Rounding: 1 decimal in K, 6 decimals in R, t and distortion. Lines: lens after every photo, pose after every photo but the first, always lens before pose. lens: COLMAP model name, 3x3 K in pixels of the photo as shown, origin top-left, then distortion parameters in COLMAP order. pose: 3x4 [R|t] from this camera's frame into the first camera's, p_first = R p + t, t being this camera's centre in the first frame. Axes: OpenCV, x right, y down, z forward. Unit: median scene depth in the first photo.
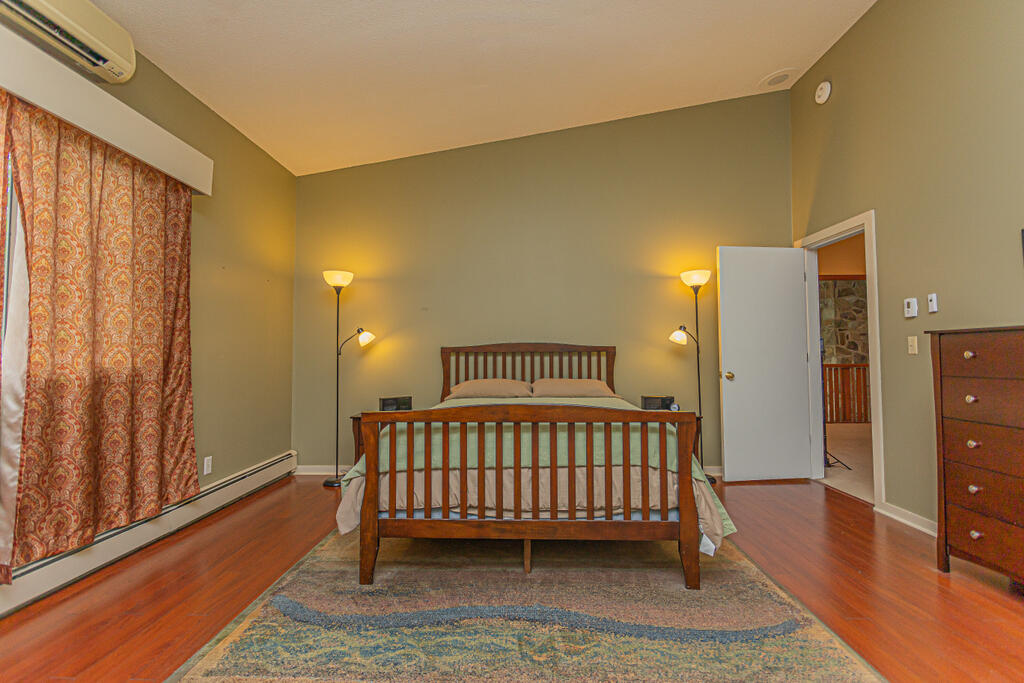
lens RADIAL K [[483.6, 0, 509.2], [0, 483.6, 340.6], [0, 0, 1]] dist [-0.002704, 0.000228]
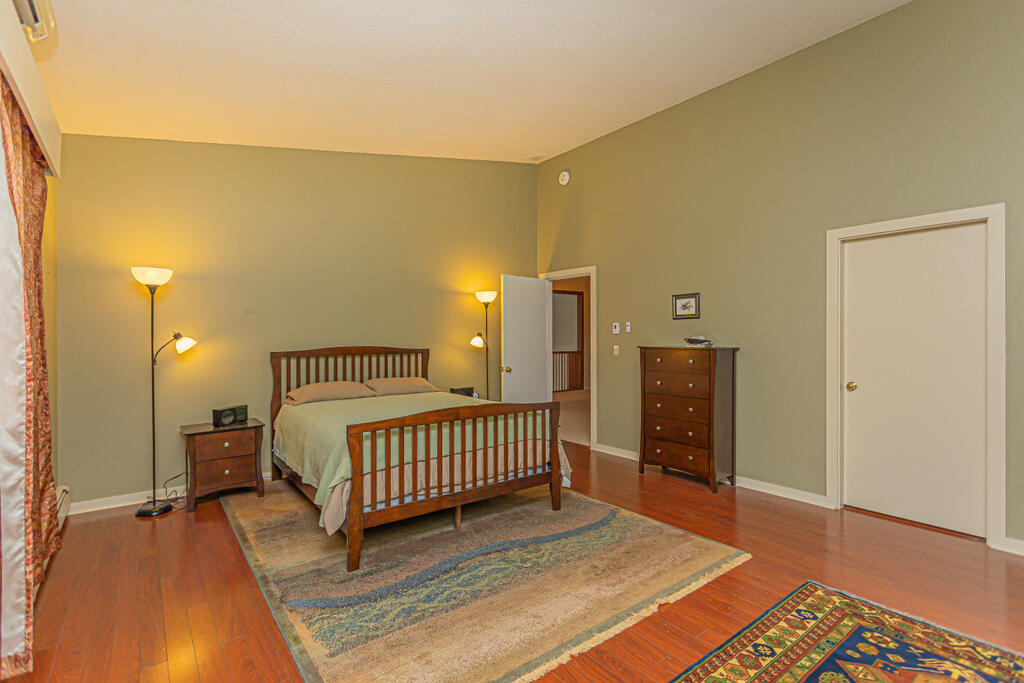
lens RADIAL K [[483.6, 0, 509.2], [0, 483.6, 340.6], [0, 0, 1]] dist [-0.002704, 0.000228]
pose [[0.776027, -0.005674, 0.630674, -0.701062], [-0.021700, 0.999127, 0.035691, -0.099957], [-0.630326, -0.041383, 0.775227, -0.121983]]
